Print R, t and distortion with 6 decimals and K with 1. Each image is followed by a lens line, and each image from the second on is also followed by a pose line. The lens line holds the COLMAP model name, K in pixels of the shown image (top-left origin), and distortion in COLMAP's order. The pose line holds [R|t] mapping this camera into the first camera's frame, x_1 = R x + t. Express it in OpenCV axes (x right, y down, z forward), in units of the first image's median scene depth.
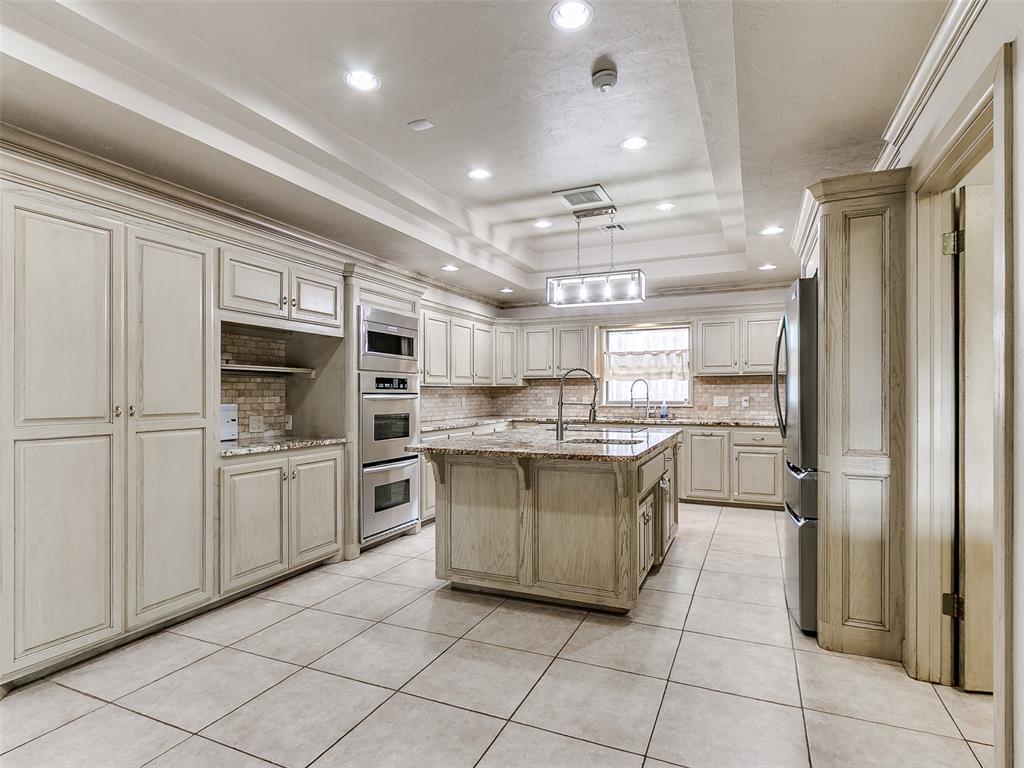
lens RADIAL K [[533.1, 0, 517.4], [0, 533.1, 392.3], [0, 0, 1]] dist [-0.001283, -0.000639]
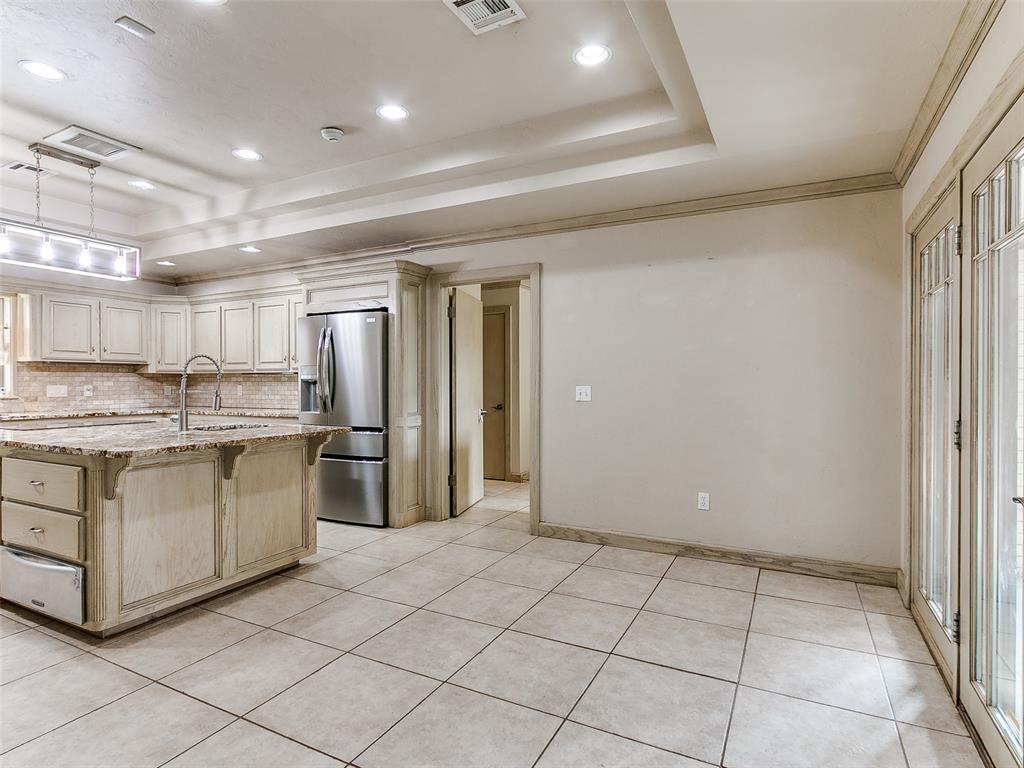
lens RADIAL K [[533.1, 0, 517.4], [0, 533.1, 392.3], [0, 0, 1]] dist [-0.001283, -0.000639]
pose [[0.051857, -0.009291, 0.998611, -0.926863], [-0.005655, 0.999938, 0.009597, 0.014012], [-0.998638, -0.006144, 0.051802, 0.432067]]
